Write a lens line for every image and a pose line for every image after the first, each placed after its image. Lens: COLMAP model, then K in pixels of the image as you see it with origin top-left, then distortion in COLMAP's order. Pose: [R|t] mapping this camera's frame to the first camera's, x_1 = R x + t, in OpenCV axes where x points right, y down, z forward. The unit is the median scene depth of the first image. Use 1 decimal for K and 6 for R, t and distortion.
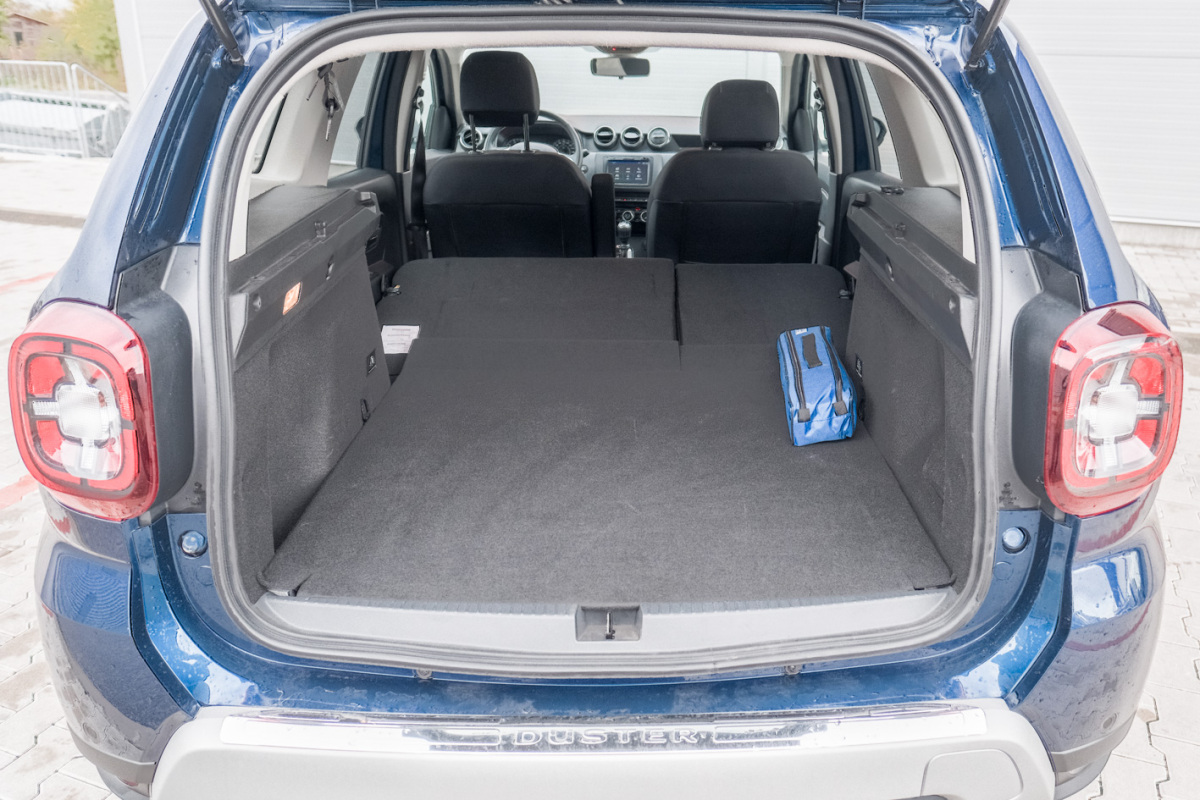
lens RADIAL K [[852.3, 0, 627.1], [0, 852.3, 423.0], [0, 0, 1]] dist [-0.026171, 0.012783]
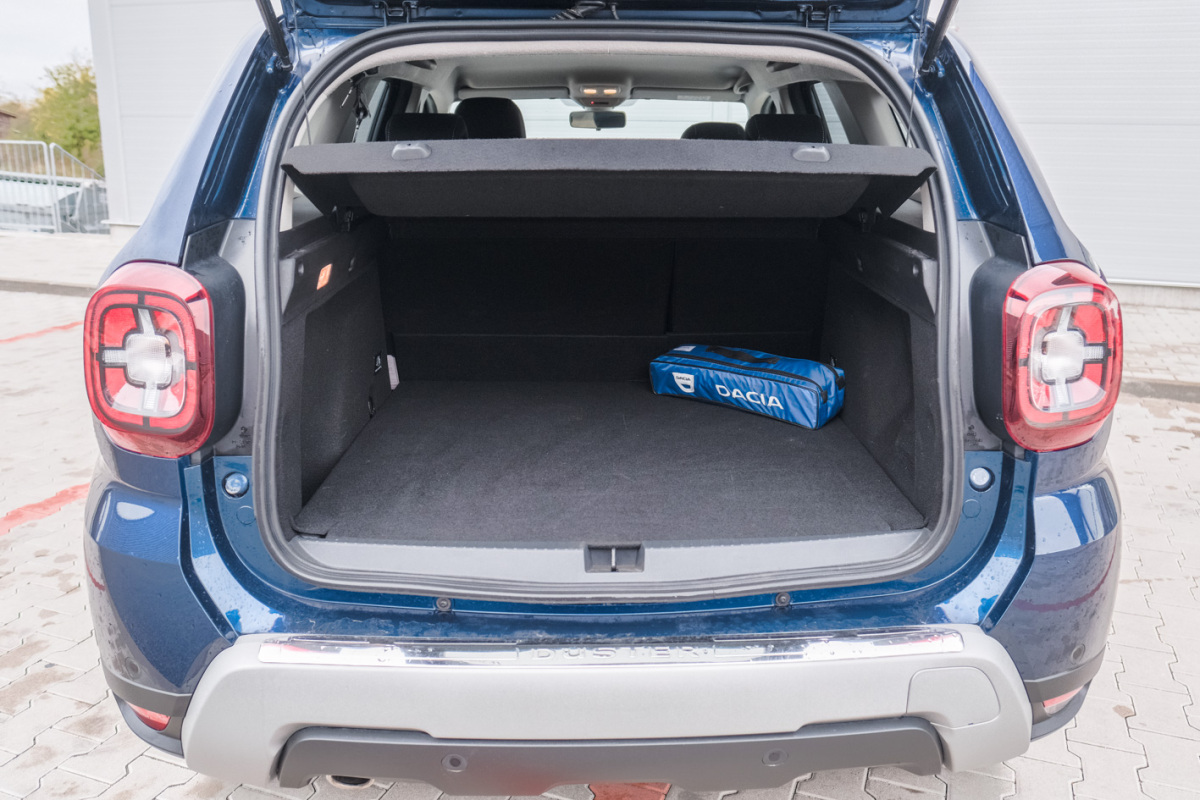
lens RADIAL K [[852.3, 0, 598.9], [0, 852.3, 398.8], [0, 0, 1]] dist [-0.026171, 0.012783]
pose [[0.999985, -0.004872, 0.002554, -0.041891], [0.005100, 0.995097, -0.098773, 0.137877], [-0.002061, 0.098784, 0.995107, -0.105636]]
